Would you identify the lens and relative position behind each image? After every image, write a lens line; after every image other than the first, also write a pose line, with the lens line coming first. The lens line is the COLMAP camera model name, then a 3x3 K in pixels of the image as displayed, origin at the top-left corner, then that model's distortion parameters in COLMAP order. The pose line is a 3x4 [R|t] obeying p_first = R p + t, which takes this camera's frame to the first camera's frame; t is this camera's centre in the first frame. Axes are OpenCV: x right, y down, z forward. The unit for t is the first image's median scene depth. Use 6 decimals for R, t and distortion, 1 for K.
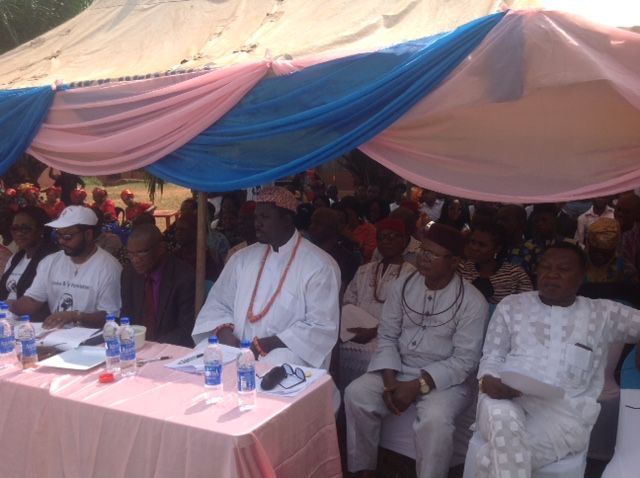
lens RADIAL K [[550.7, 0, 321.5], [0, 550.7, 239.9], [0, 0, 1]] dist [0.000484, -0.057713]
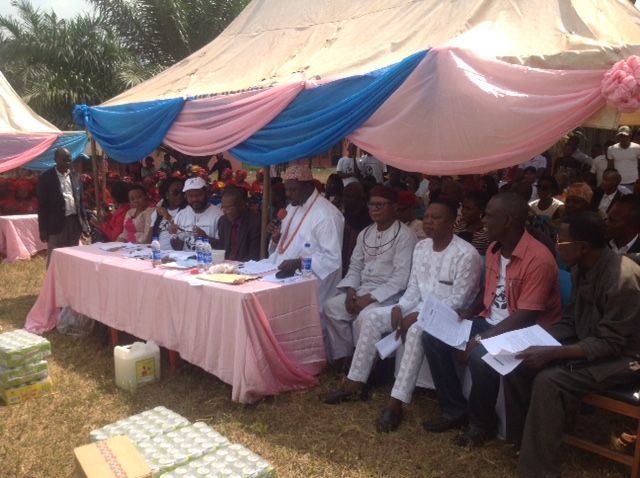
lens RADIAL K [[550.7, 0, 320.6], [0, 550.7, 238.9], [0, 0, 1]] dist [0.000484, -0.057713]
pose [[0.959859, 0.041177, -0.277445, 0.347226], [-0.033983, 0.998951, 0.030690, 0.057789], [0.278418, -0.020030, 0.960251, -0.415659]]
